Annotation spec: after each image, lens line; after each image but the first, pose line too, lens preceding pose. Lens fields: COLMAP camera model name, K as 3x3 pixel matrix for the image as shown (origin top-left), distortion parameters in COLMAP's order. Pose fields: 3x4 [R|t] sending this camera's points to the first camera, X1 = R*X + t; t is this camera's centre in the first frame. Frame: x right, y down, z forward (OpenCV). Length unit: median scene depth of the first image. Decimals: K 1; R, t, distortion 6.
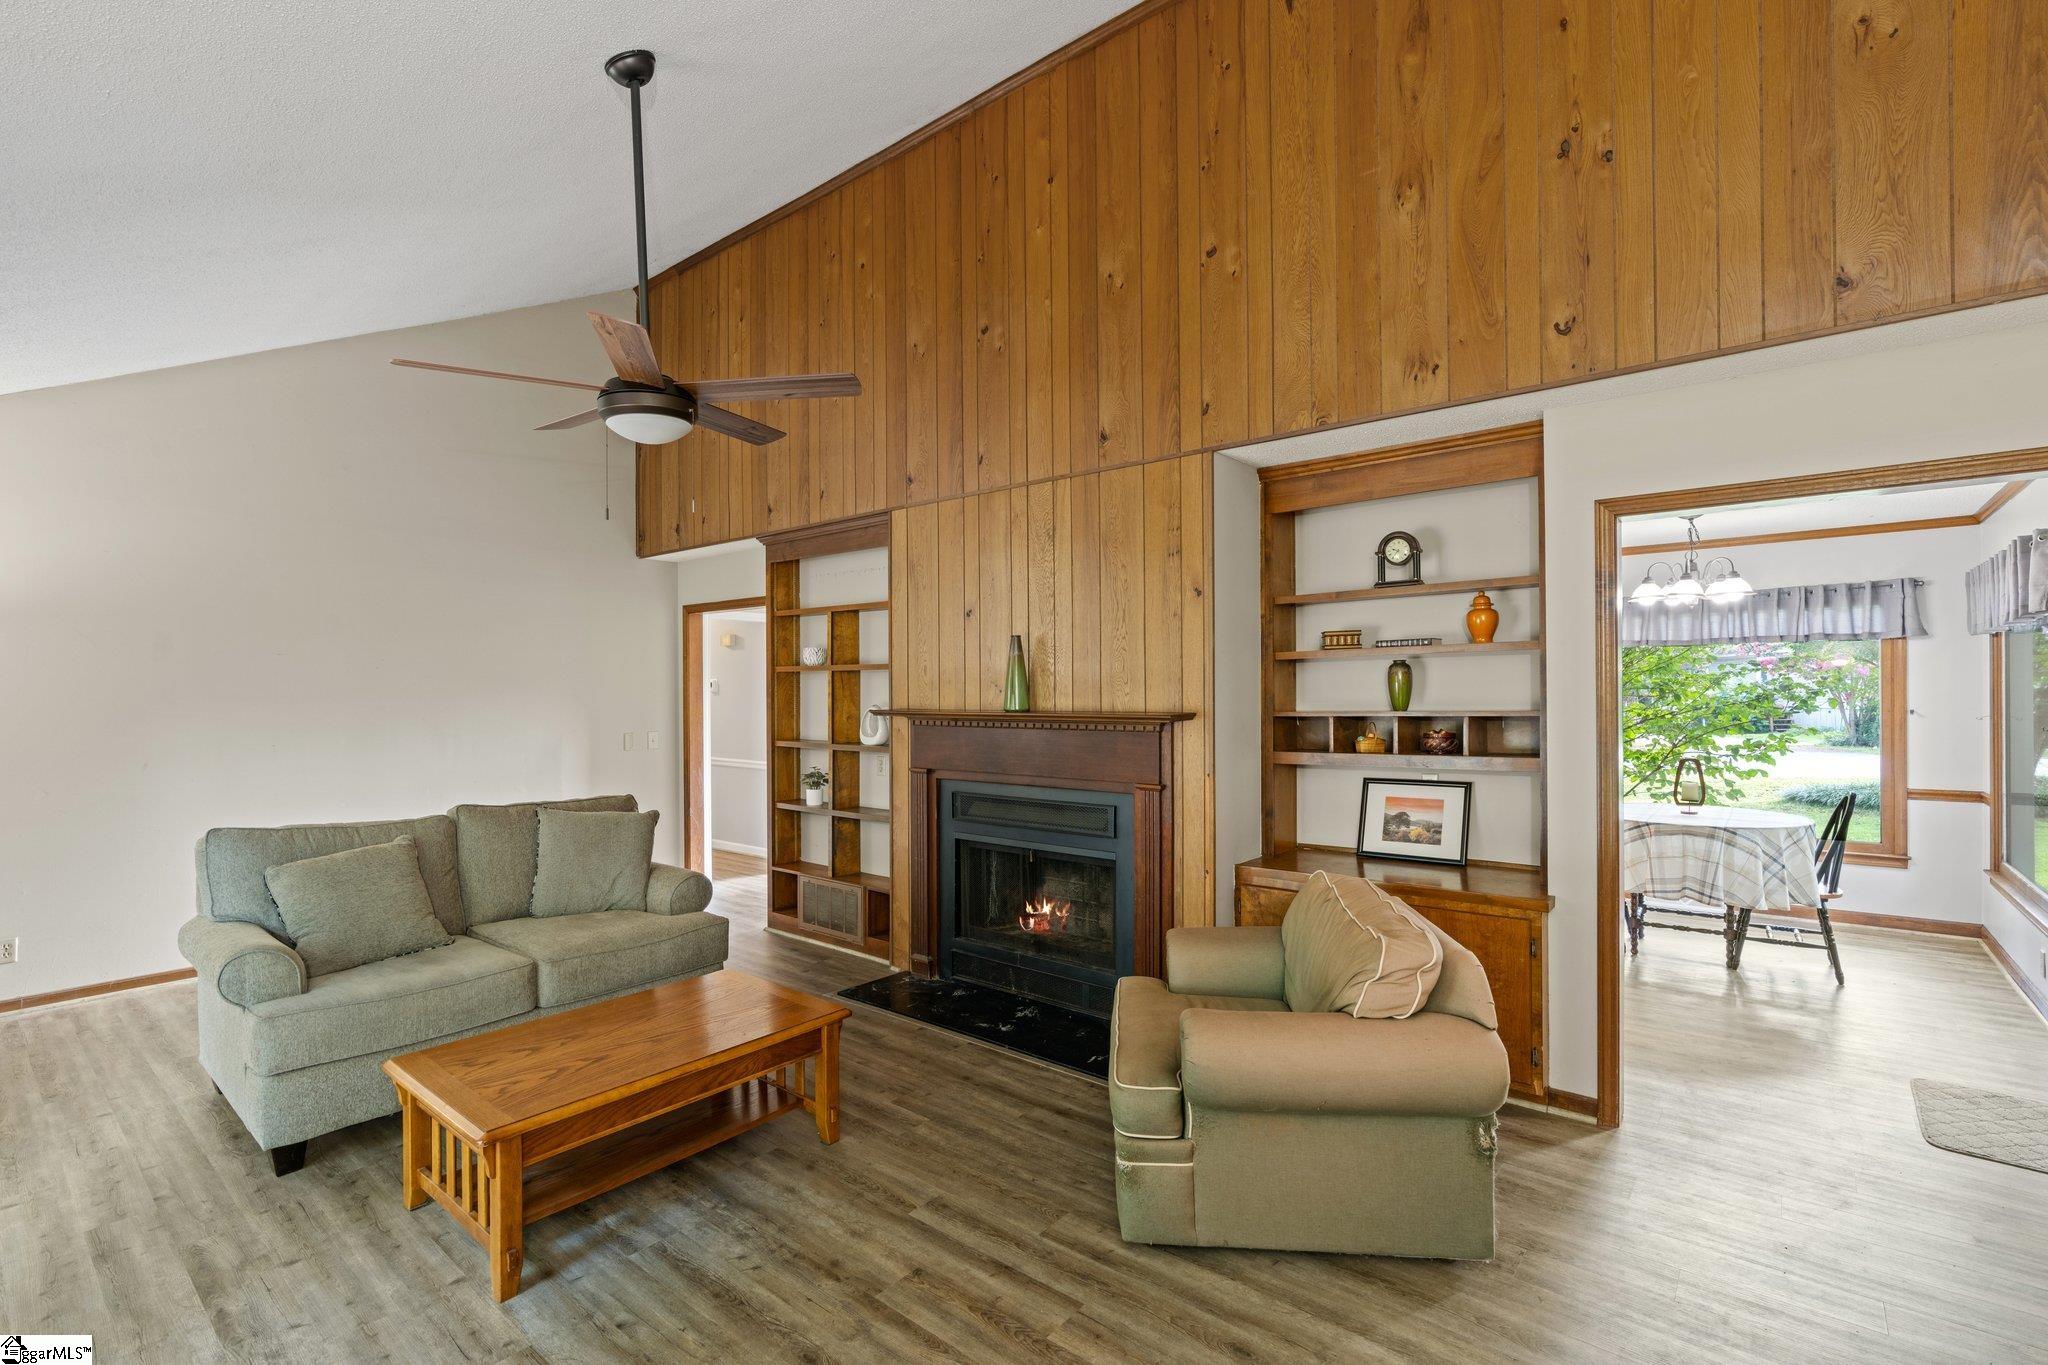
lens RADIAL K [[938.2, 0, 1019.4], [0, 938.2, 691.9], [0, 0, 1]] dist [-0.001003, 0.000088]
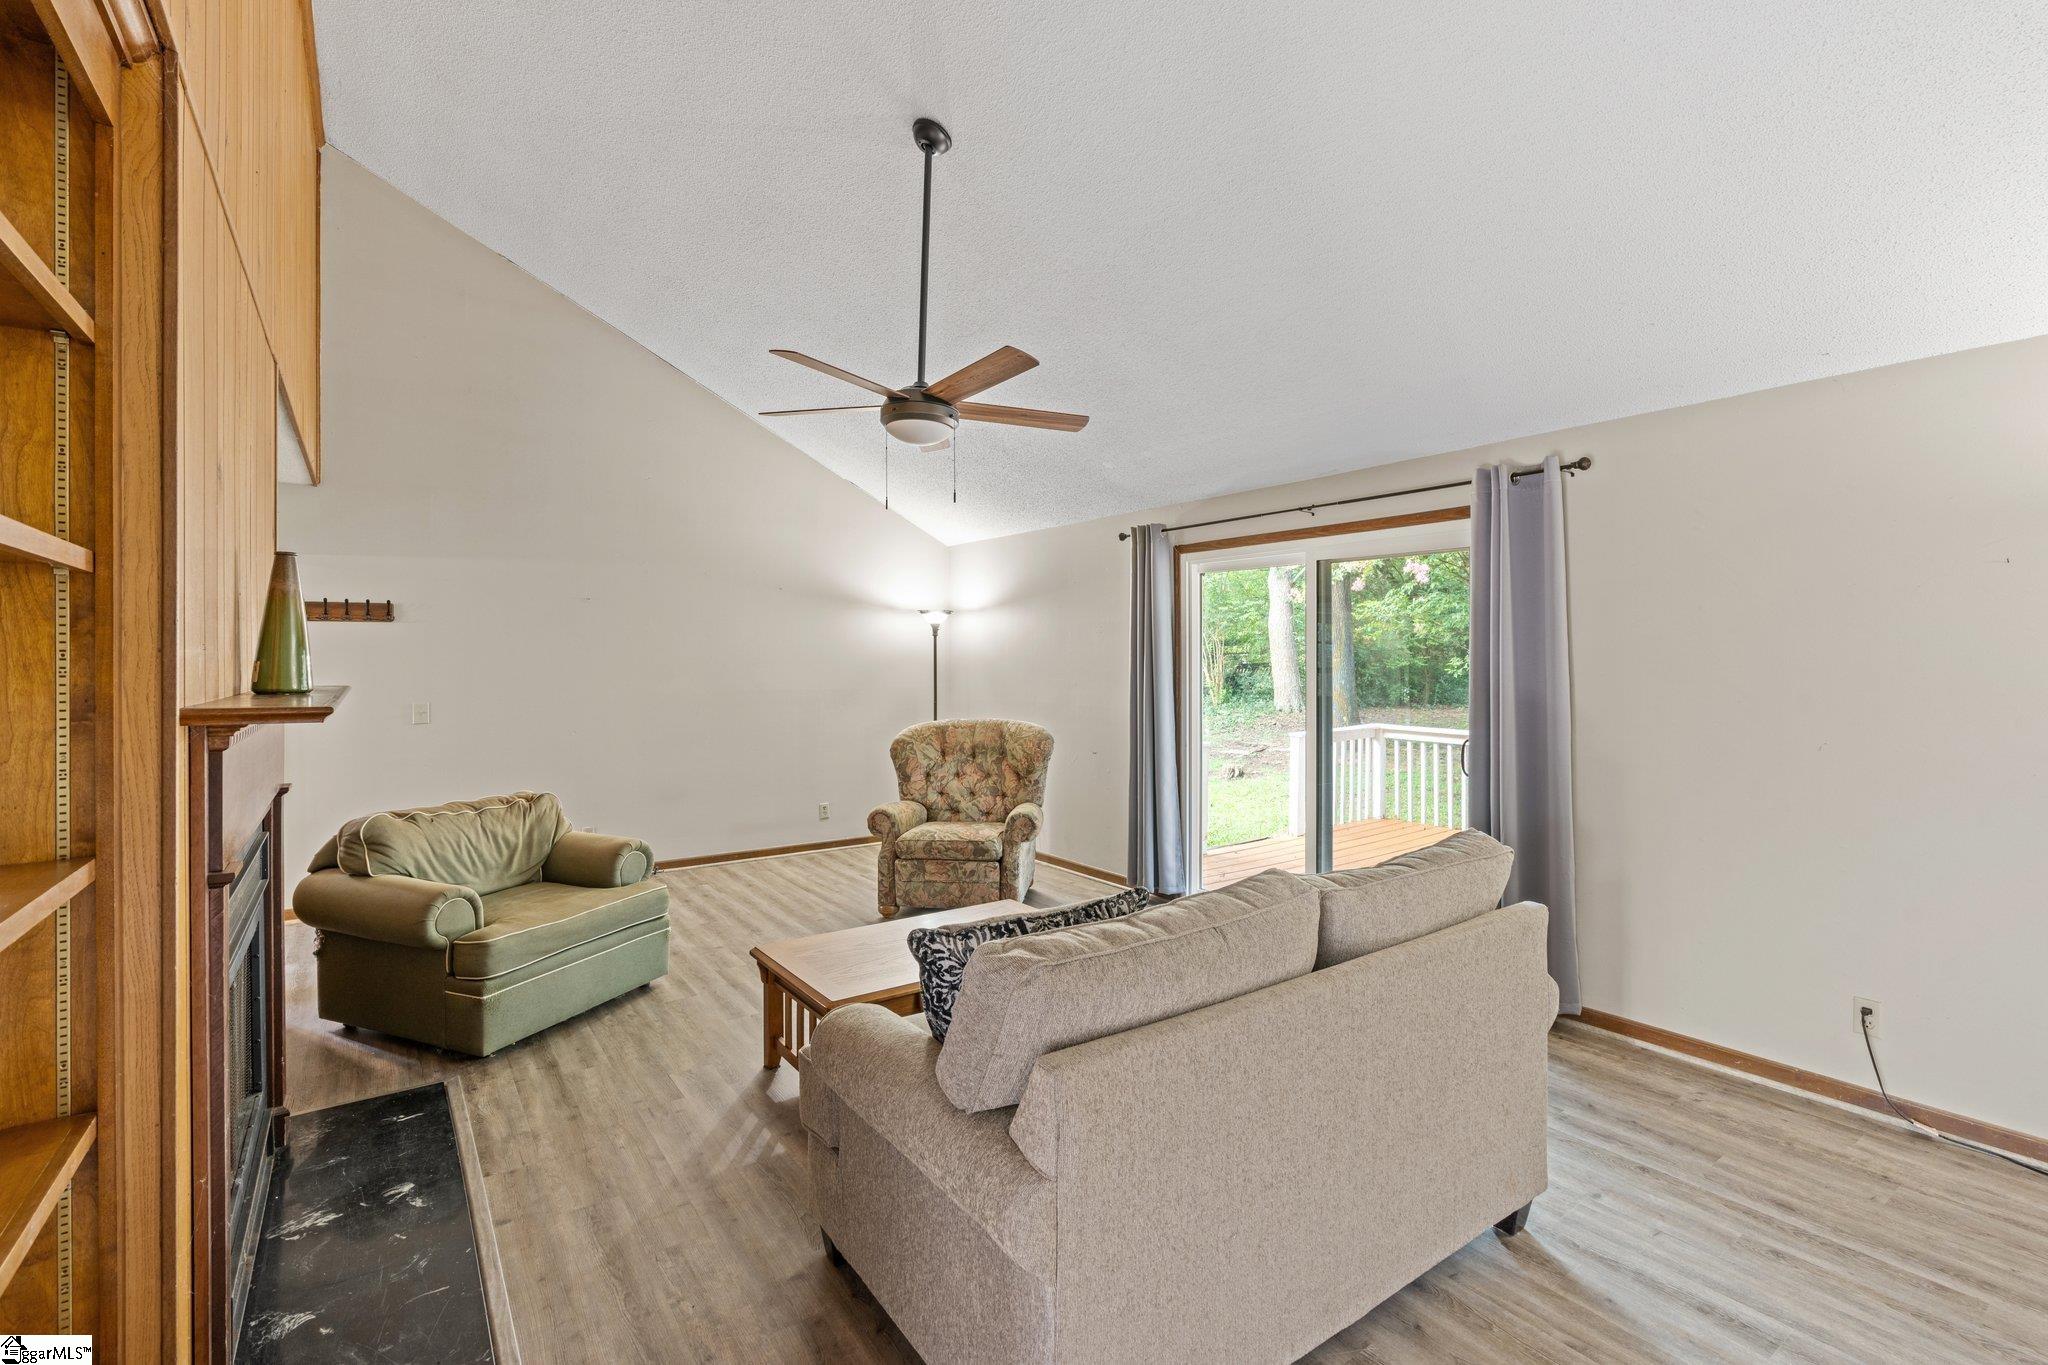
lens RADIAL K [[942.9, 0, 1033.7], [0, 942.9, 656.2], [0, 0, 1]] dist [-0.000533, -0.000387]
pose [[-0.968408, 0.009608, 0.249185, -0.589708], [0.009702, 0.999953, -0.000853, 0.003974], [-0.249181, 0.001591, -0.968456, 1.511347]]
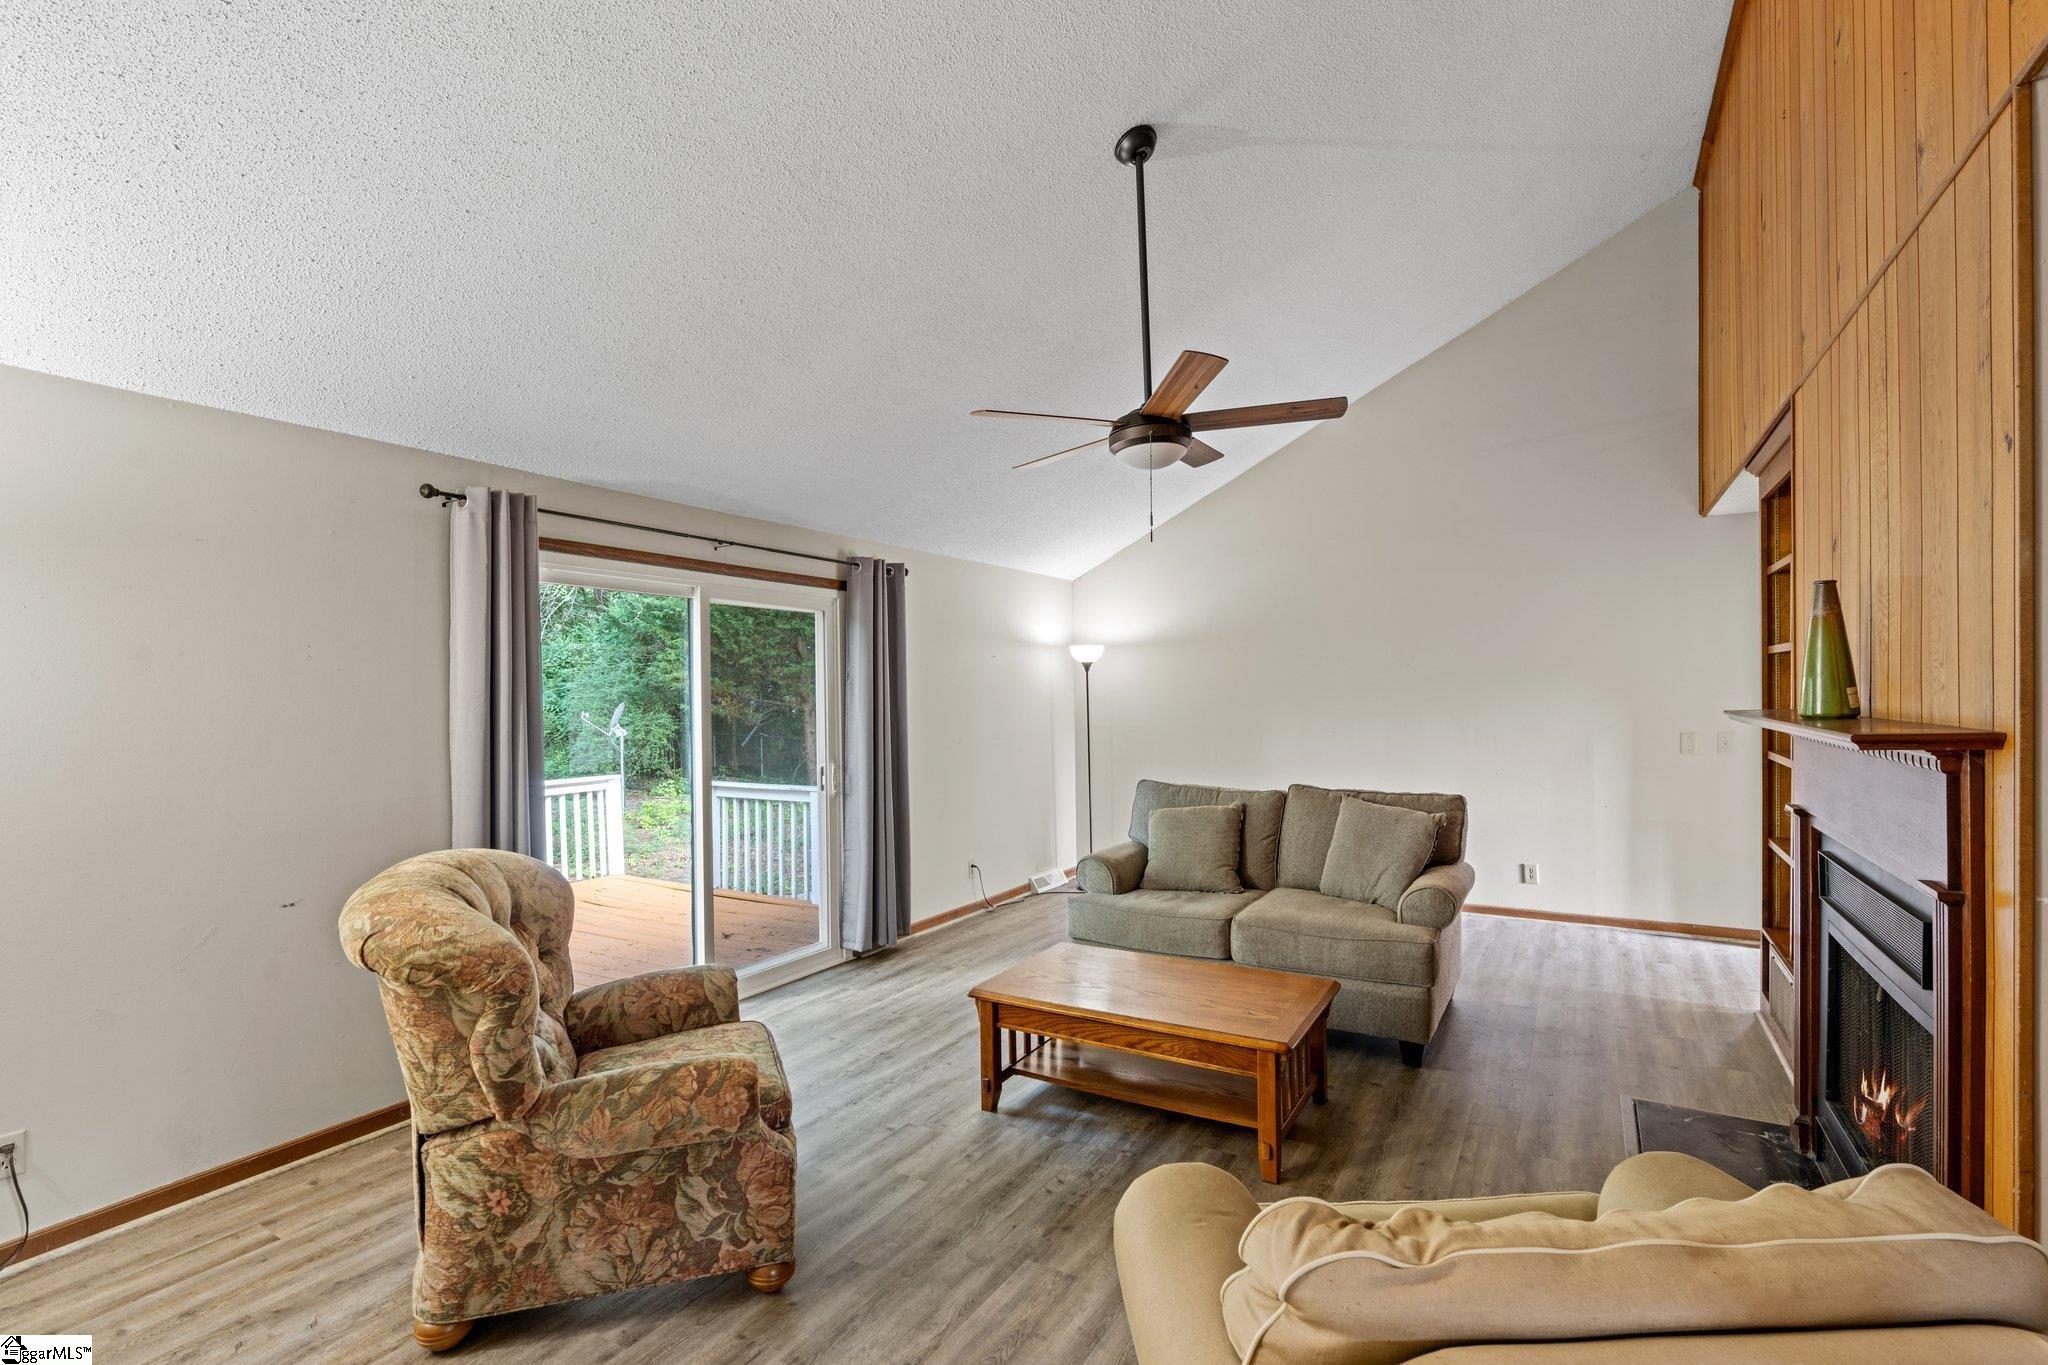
lens RADIAL K [[938.2, 0, 1019.4], [0, 938.2, 691.9], [0, 0, 1]] dist [-0.001003, 0.000088]
pose [[0.155868, 0.002904, -0.987774, 0.503622], [0.008457, 0.999955, 0.004275, -0.003815], [0.987742, -0.009020, 0.155837, 0.467066]]
